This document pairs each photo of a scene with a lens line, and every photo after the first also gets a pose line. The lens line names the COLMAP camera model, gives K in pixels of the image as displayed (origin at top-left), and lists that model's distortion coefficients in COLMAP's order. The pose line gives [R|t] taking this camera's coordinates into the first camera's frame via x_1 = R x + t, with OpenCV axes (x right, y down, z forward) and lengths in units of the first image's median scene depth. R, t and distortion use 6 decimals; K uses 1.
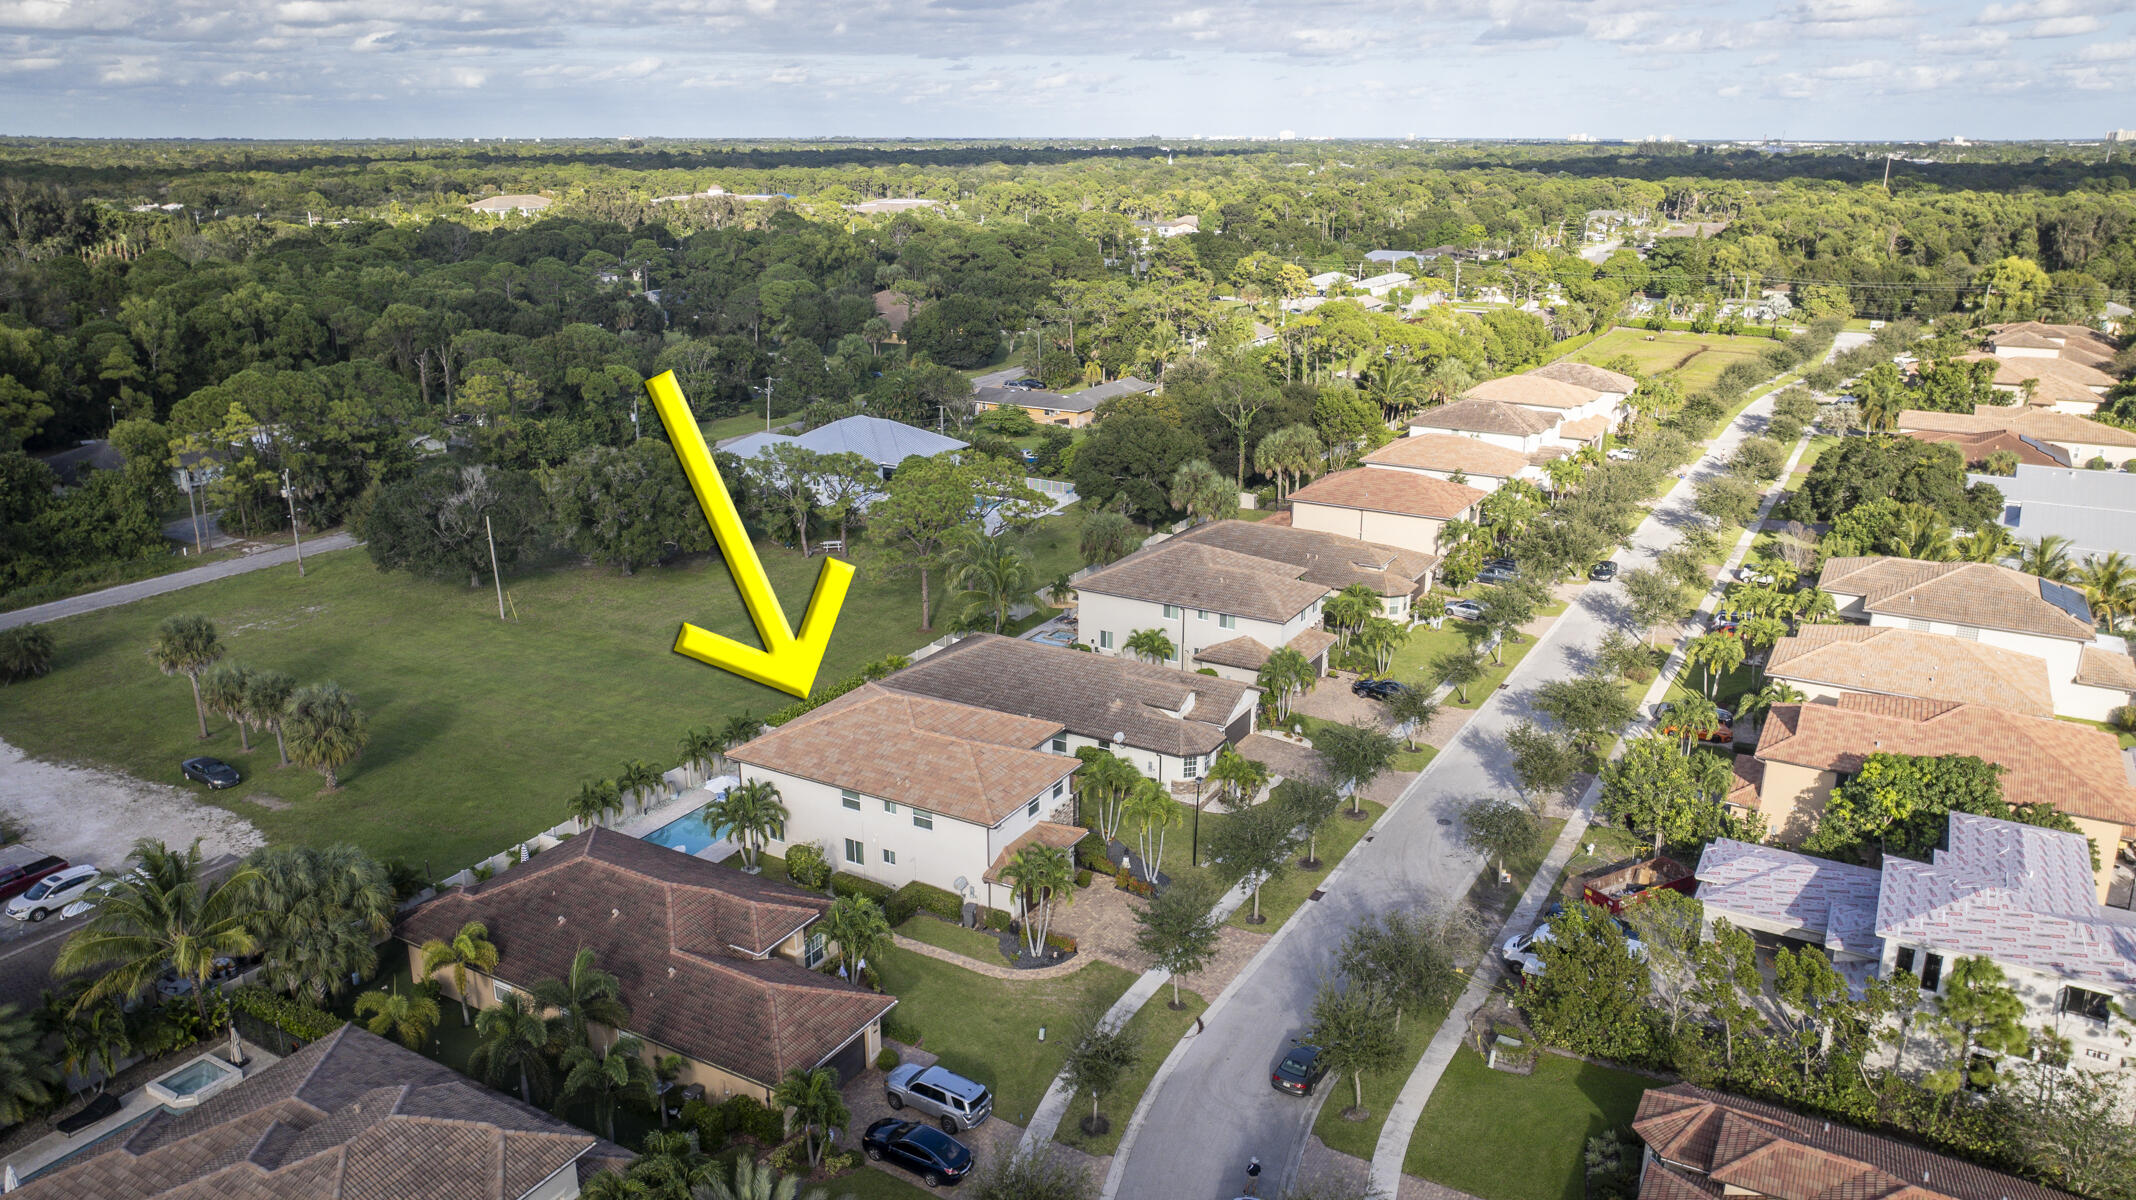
lens RADIAL K [[1499.9, 0, 1068.0], [0, 1499.9, 600.0], [0, 0, 1]] dist [0.002300, -0.029209]
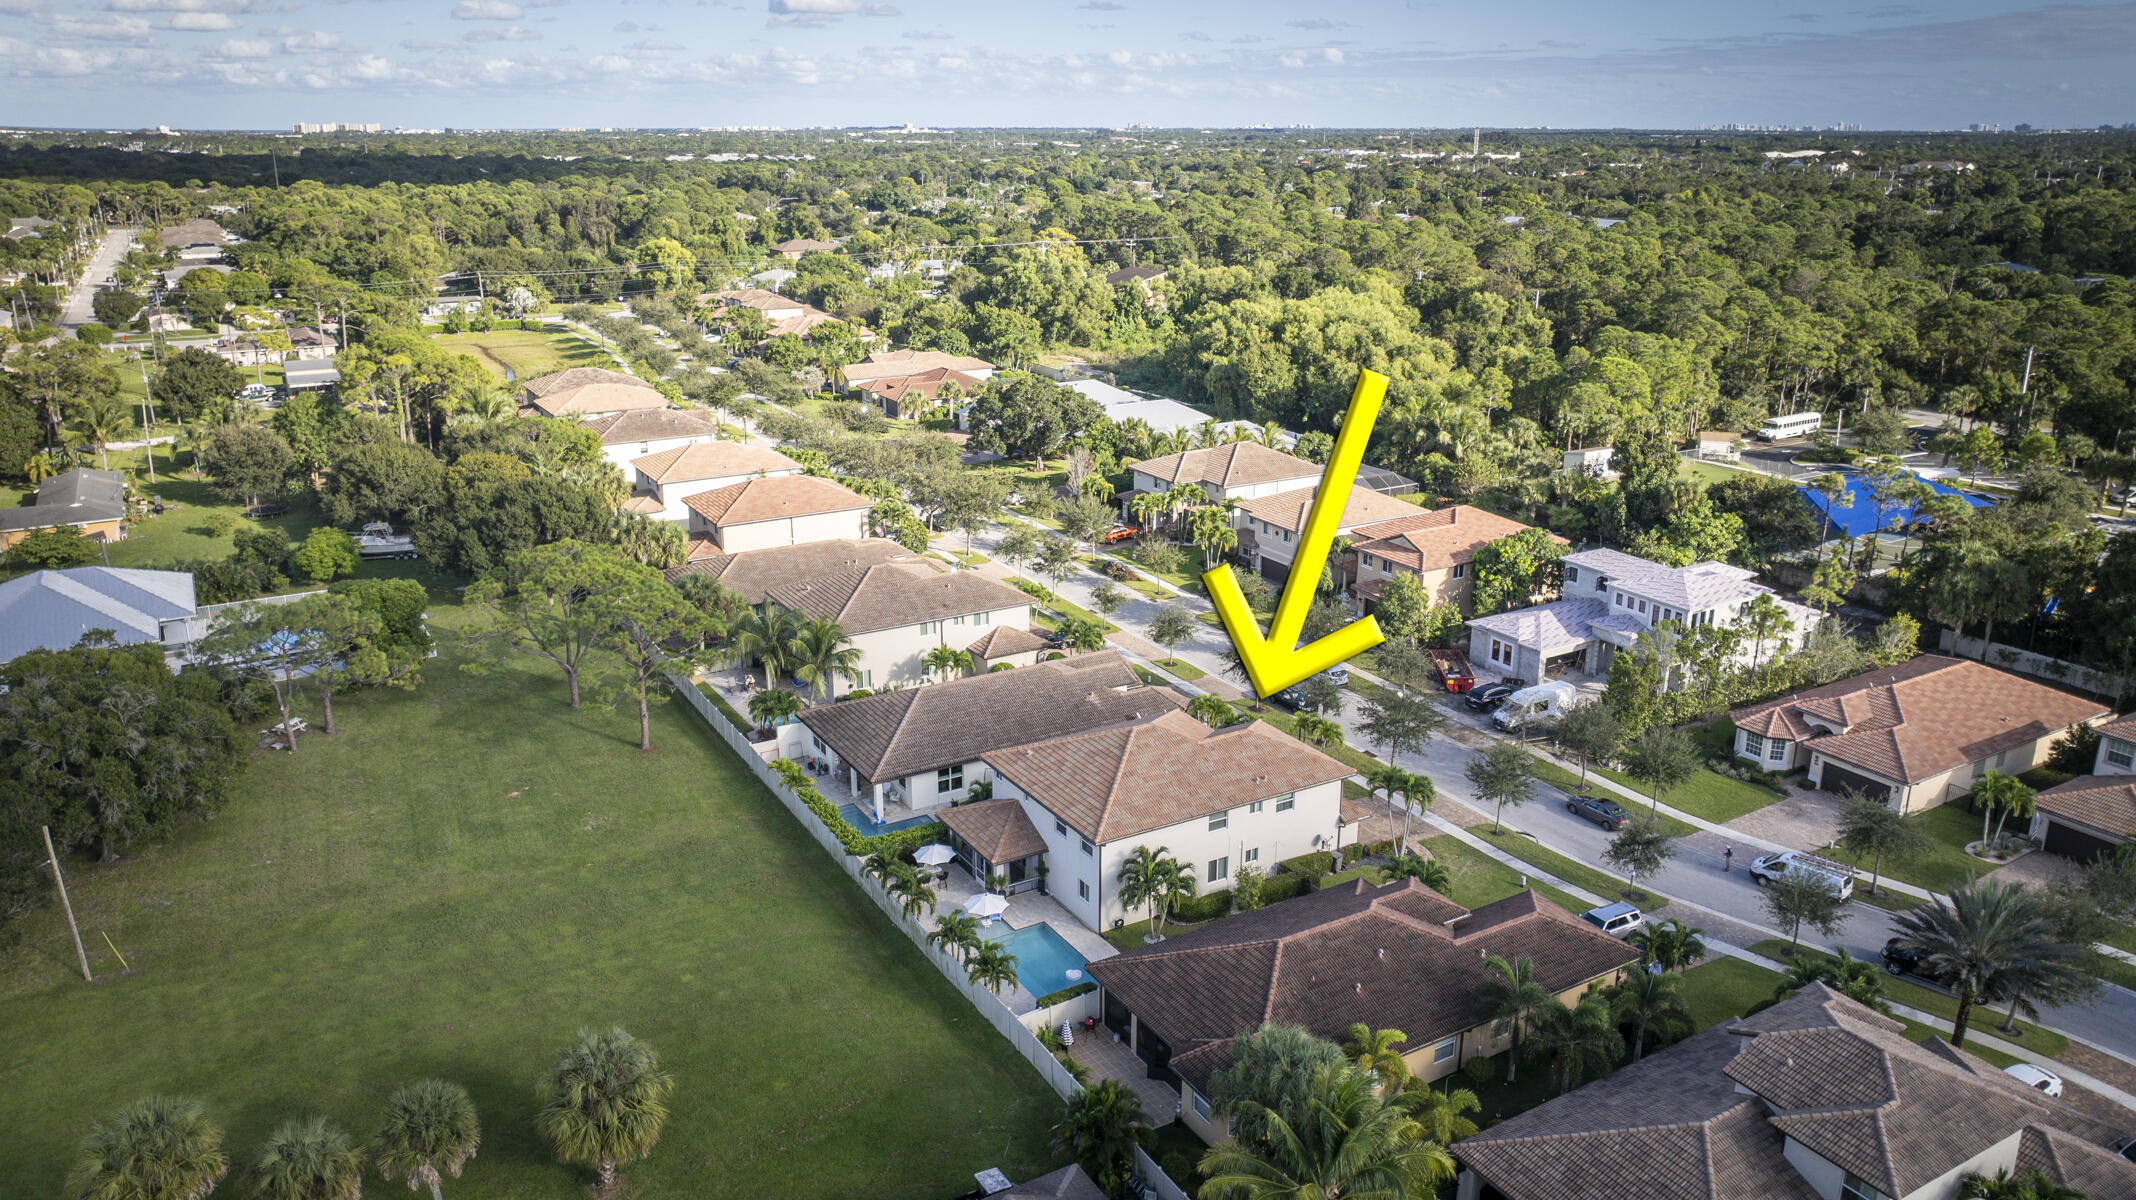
lens RADIAL K [[1499.9, 0, 1068.0], [0, 1499.9, 600.0], [0, 0, 1]] dist [0.002300, -0.029209]
pose [[0.482866, -0.262856, 0.835313, -1.008017], [0.256395, 0.954521, 0.152155, -0.194461], [-0.837318, 0.140699, 0.528301, 0.510217]]
